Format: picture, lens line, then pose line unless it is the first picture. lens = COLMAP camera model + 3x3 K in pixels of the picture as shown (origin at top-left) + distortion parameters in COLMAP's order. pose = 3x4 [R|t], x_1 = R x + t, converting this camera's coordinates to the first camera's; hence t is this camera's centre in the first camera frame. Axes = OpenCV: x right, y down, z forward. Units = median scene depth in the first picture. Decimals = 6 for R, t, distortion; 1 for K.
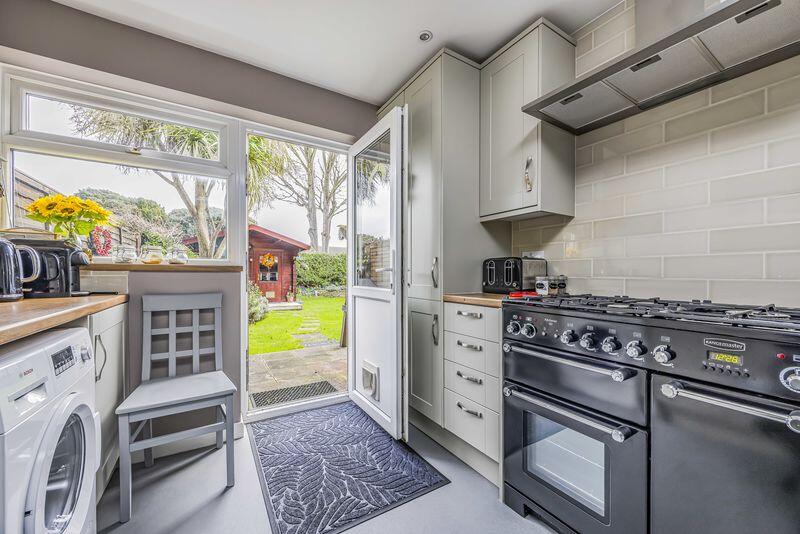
lens RADIAL K [[313.5, 0, 399.3], [0, 313.5, 273.3], [0, 0, 1]] dist [0.002546, 0.000326]
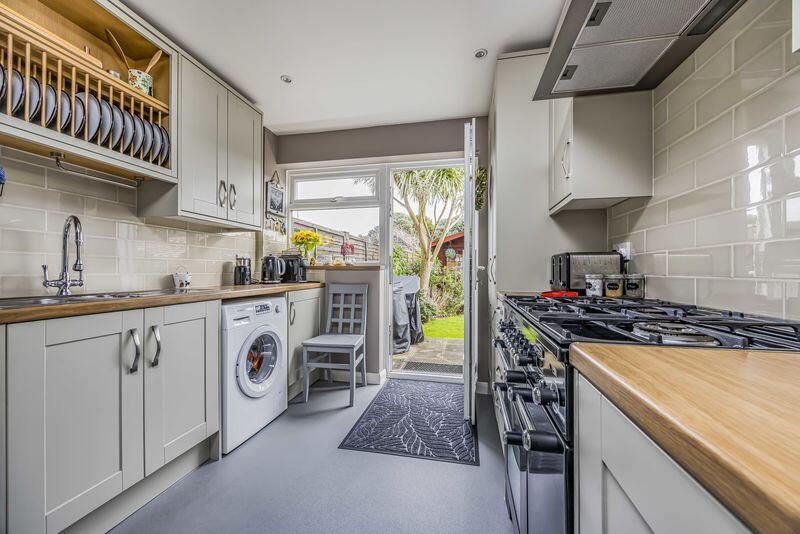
lens RADIAL K [[307.1, 0, 400.0], [0, 307.1, 267.0], [0, 0, 1]] dist [0.000213, 0.000048]
pose [[0.721205, -0.009950, -0.692651, 0.630151], [0.001255, 0.999914, -0.013057, 0.000085], [0.692721, 0.008547, 0.721155, 0.045465]]
